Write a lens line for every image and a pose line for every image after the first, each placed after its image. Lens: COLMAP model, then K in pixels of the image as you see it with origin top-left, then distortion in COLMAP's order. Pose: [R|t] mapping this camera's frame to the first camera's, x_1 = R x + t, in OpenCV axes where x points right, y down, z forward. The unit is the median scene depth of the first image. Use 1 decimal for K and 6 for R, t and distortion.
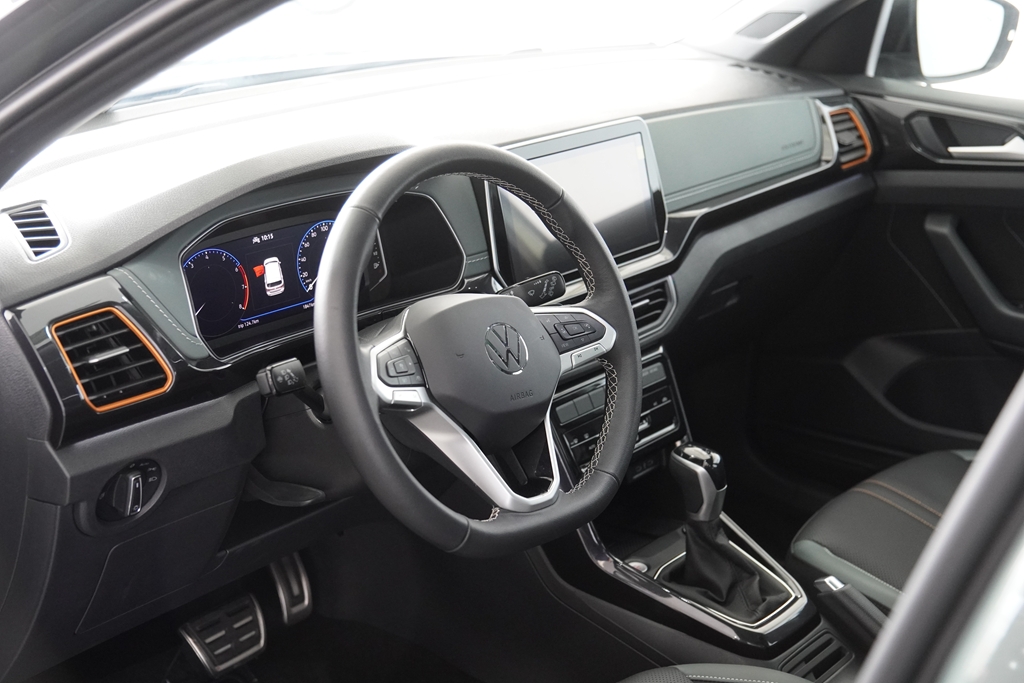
lens RADIAL K [[1429.1, 0, 515.1], [0, 1429.1, 349.4], [0, 0, 1]] dist [0.235178, 0.000000]
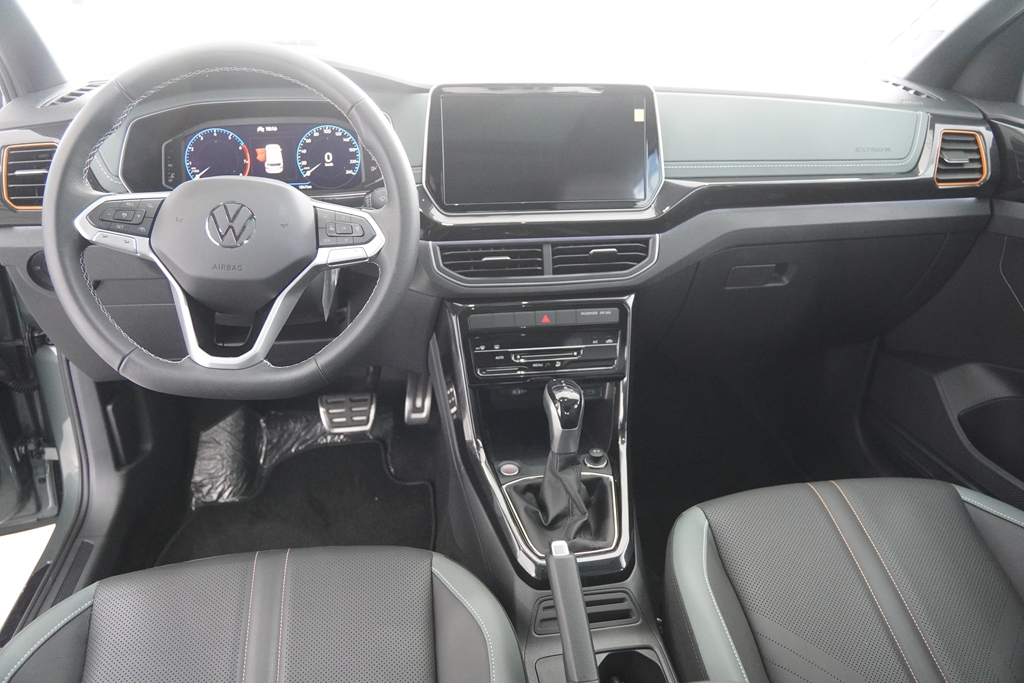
lens RADIAL K [[775.0, 0, 513.5], [0, 775.0, 334.7], [0, 0, 1]] dist [-0.109583, 0.070784]
pose [[0.761683, 0.269795, -0.589109, 0.425590], [-0.226491, 0.962696, 0.148049, -0.044250], [0.607076, 0.020661, 0.794375, 0.516282]]
